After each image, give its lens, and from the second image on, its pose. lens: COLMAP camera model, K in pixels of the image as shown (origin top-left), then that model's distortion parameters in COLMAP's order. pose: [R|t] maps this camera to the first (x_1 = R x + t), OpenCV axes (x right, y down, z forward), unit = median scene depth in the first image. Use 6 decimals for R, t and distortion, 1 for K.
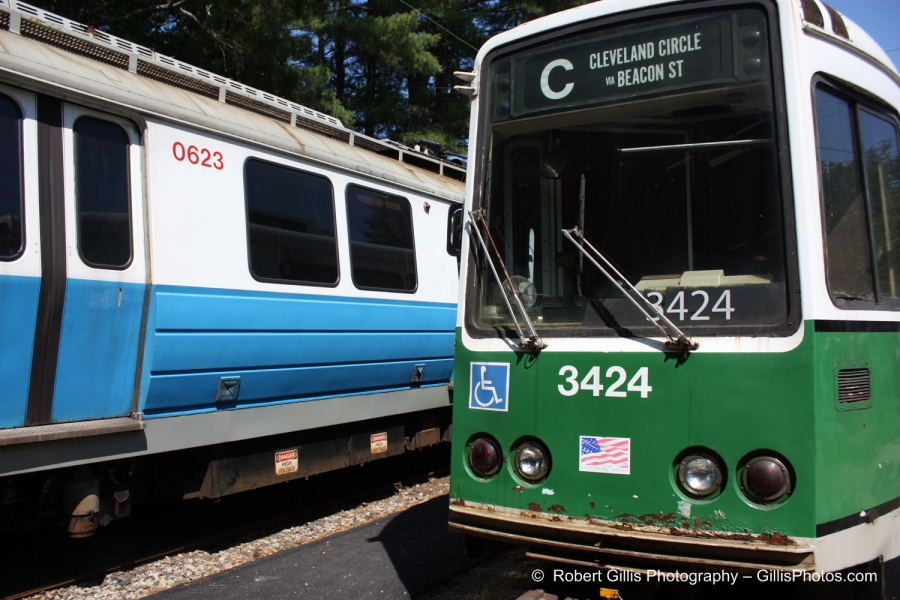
lens RADIAL K [[763.3, 0, 450.0], [0, 763.3, 300.0], [0, 0, 1]] dist [-0.066717, -0.006034]
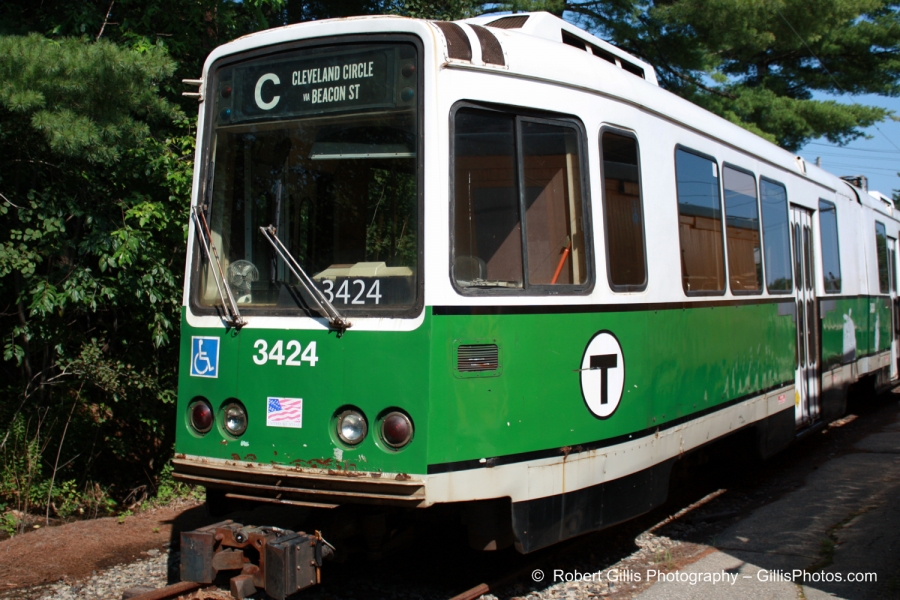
lens RADIAL K [[1119.3, 0, 450.0], [0, 1119.3, 300.0], [0, 0, 1]] dist [-0.002488, 0.020076]
pose [[0.999153, 0.006927, 0.040570, 0.388045], [-0.008965, 0.998696, 0.050262, -0.069999], [-0.040169, -0.050583, 0.997912, -0.795103]]
